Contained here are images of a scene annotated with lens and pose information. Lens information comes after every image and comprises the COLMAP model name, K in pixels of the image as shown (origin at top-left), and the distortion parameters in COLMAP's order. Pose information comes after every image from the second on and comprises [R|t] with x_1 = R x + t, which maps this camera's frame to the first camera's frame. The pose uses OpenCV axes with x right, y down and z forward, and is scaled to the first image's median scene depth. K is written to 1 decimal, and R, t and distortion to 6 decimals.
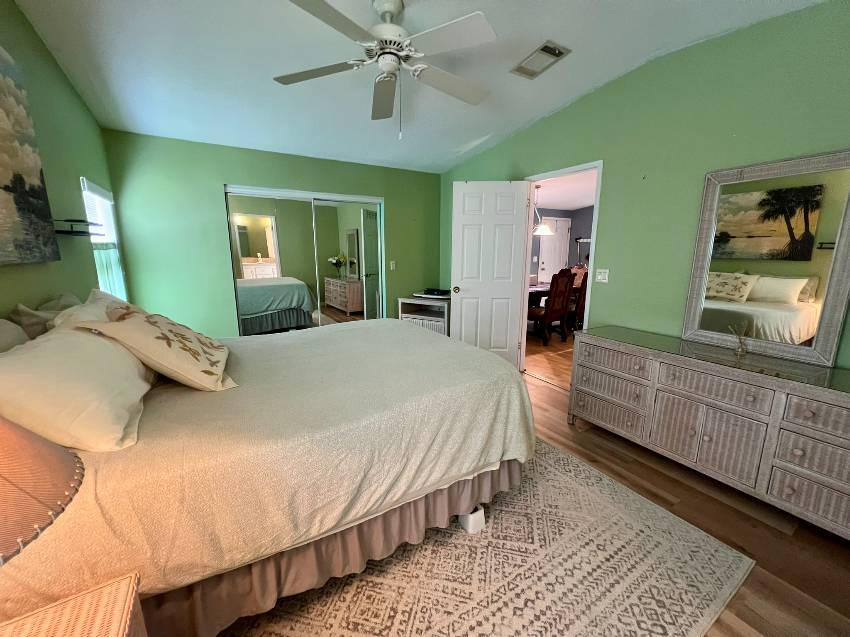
lens RADIAL K [[343.0, 0, 423.0], [0, 343.0, 317.0], [0, 0, 1]] dist [0.000104, 0.000427]
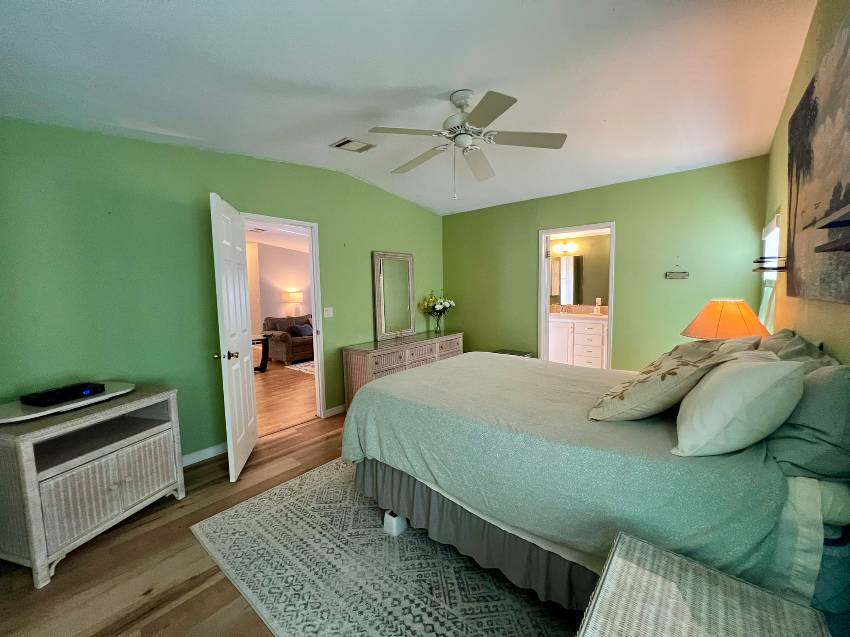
lens RADIAL K [[343.0, 0, 423.0], [0, 343.0, 317.0], [0, 0, 1]] dist [0.000104, 0.000427]
pose [[-0.340503, -0.067356, 0.937828, -0.801535], [0.200528, 0.969280, 0.142422, -0.213981], [-0.918611, 0.236556, -0.316536, 1.075273]]
